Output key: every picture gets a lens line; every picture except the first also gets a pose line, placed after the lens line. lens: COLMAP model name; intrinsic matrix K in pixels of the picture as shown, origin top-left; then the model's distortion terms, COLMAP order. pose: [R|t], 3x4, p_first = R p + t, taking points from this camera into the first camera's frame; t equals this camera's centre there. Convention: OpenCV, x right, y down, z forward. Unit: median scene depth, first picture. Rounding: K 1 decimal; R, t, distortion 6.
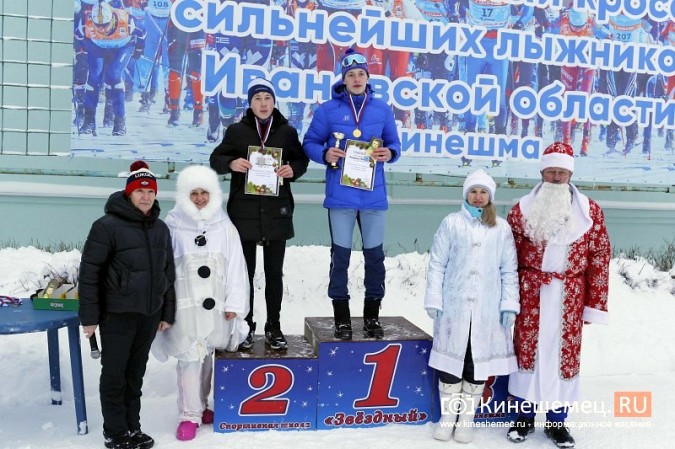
lens RADIAL K [[647.2, 0, 337.5], [0, 647.2, 224.5], [0, 0, 1]] dist [-0.092318, 0.125259]
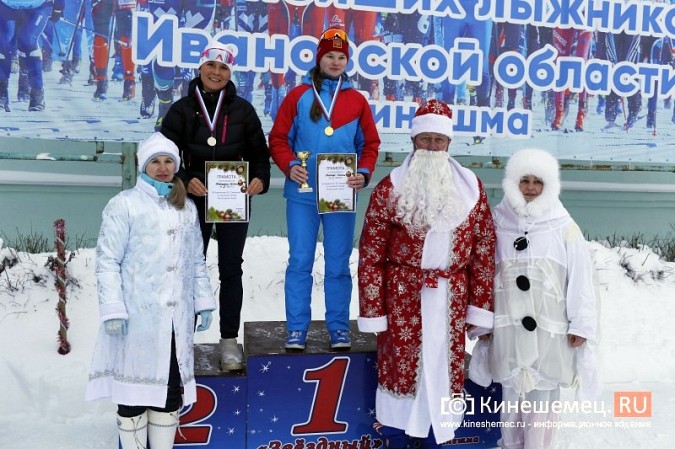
lens RADIAL K [[654.1, 0, 337.5], [0, 654.1, 224.5], [0, 0, 1]] dist [-0.107237, 0.143004]
pose [[0.999946, -0.008189, -0.006409, 0.061919], [0.008332, 0.999707, 0.022735, -0.002237], [0.006221, -0.022787, 0.999721, 0.118905]]
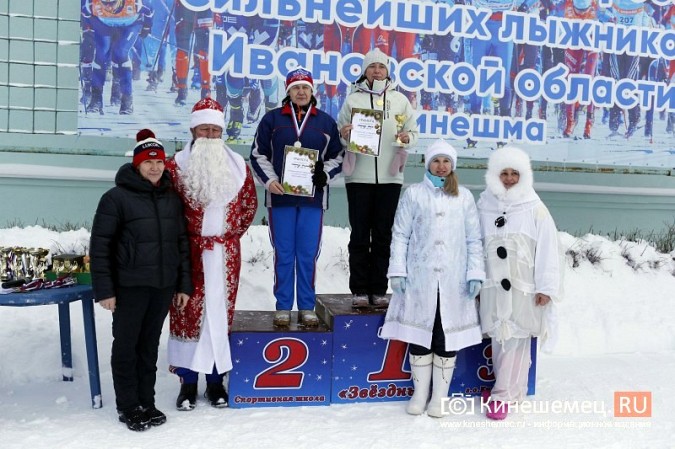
lens RADIAL K [[647.2, 0, 337.5], [0, 647.2, 224.5], [0, 0, 1]] dist [-0.092318, 0.125259]
pose [[0.999861, -0.000105, 0.016696, -0.026403], [-0.000001, 0.999980, 0.006332, 0.023326], [-0.016696, -0.006331, 0.999841, -0.001512]]
